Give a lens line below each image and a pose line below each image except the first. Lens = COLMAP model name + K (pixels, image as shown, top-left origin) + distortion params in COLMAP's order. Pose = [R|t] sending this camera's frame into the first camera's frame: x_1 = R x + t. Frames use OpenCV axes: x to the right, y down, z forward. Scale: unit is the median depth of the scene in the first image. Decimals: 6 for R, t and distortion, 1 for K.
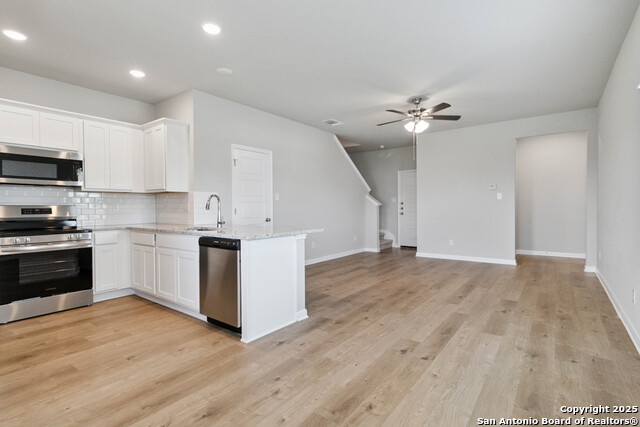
lens RADIAL K [[307.2, 0, 321.8], [0, 307.2, 210.5], [0, 0, 1]] dist [0.003034, 0.000818]
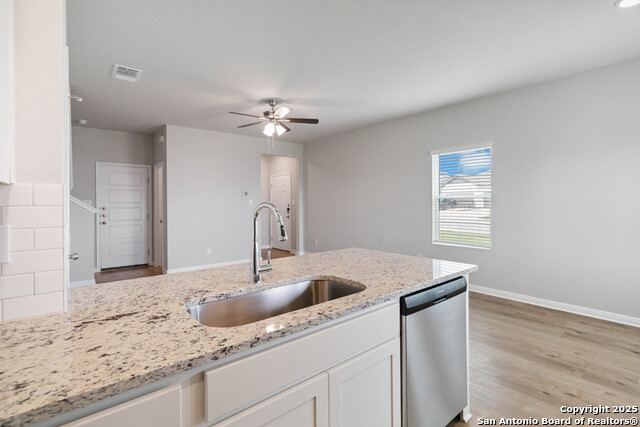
lens RADIAL K [[302.4, 0, 323.0], [0, 302.4, 204.8], [0, 0, 1]] dist [0.004336, 0.000499]
pose [[0.218070, 0.000845, 0.975933, -0.621355], [0.018500, 0.999816, -0.004999, -0.038491], [-0.975758, 0.019145, 0.218015, 0.723207]]
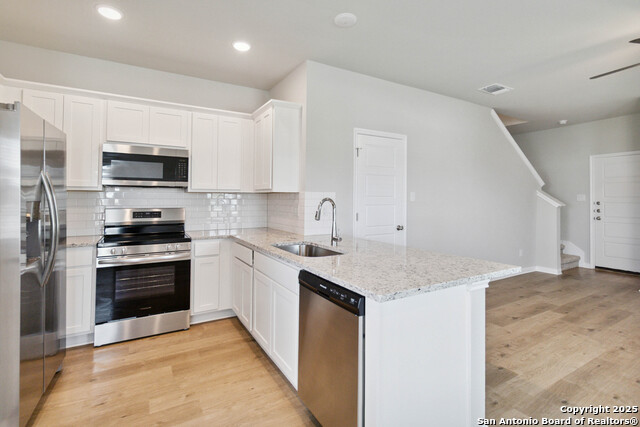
lens RADIAL K [[305.6, 0, 324.5], [0, 305.6, 189.5], [0, 0, 1]] dist [0.000273, -0.000093]
pose [[0.926733, -0.002327, -0.375712, -0.084758], [-0.013698, 0.999107, -0.039976, -0.037567], [0.375470, 0.042194, 0.925874, 0.311375]]
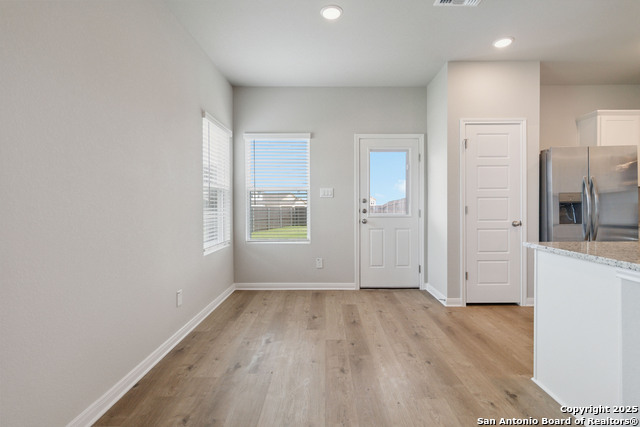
lens RADIAL K [[310.3, 0, 324.7], [0, 310.3, 207.4], [0, 0, 1]] dist [-0.002555, -0.000270]
pose [[-0.796932, 0.015386, -0.603873, 0.392435], [0.001581, 0.999725, 0.023385, -0.013806], [0.604067, 0.017682, -0.796738, 0.800520]]
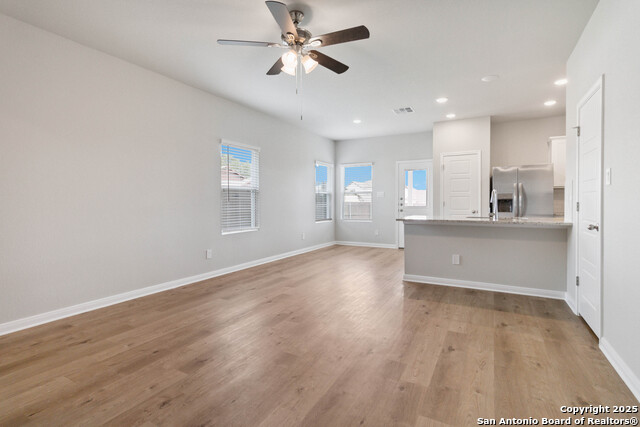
lens RADIAL K [[309.3, 0, 324.3], [0, 309.3, 204.7], [0, 0, 1]] dist [-0.000529, 0.000281]
pose [[-0.988291, 0.013786, -0.151959, 0.388588], [0.010146, 0.999643, 0.024705, -0.025000], [0.152246, 0.022874, -0.988078, 1.759871]]
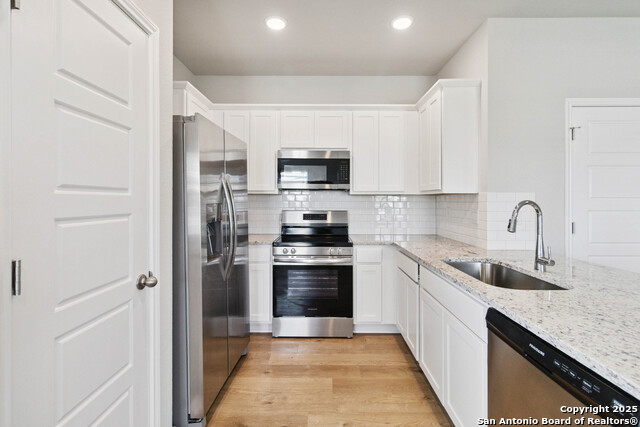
lens RADIAL K [[302.7, 0, 324.0], [0, 302.7, 195.0], [0, 0, 1]] dist [0.001942, 0.000247]
pose [[0.602372, -0.007922, -0.798176, -0.143208], [-0.015804, 0.999636, -0.021848, -0.038983], [0.798059, 0.025775, 0.602028, 0.402628]]
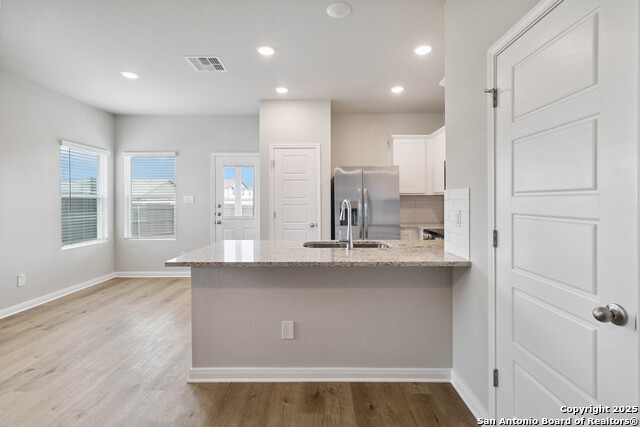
lens RADIAL K [[299.2, 0, 321.4], [0, 299.2, 203.1], [0, 0, 1]] dist [0.000700, 0.000205]
pose [[-0.795976, 0.015992, -0.605117, 0.087481], [0.002254, 0.999722, 0.023455, -0.050741], [0.605324, 0.017306, -0.795791, 1.294105]]
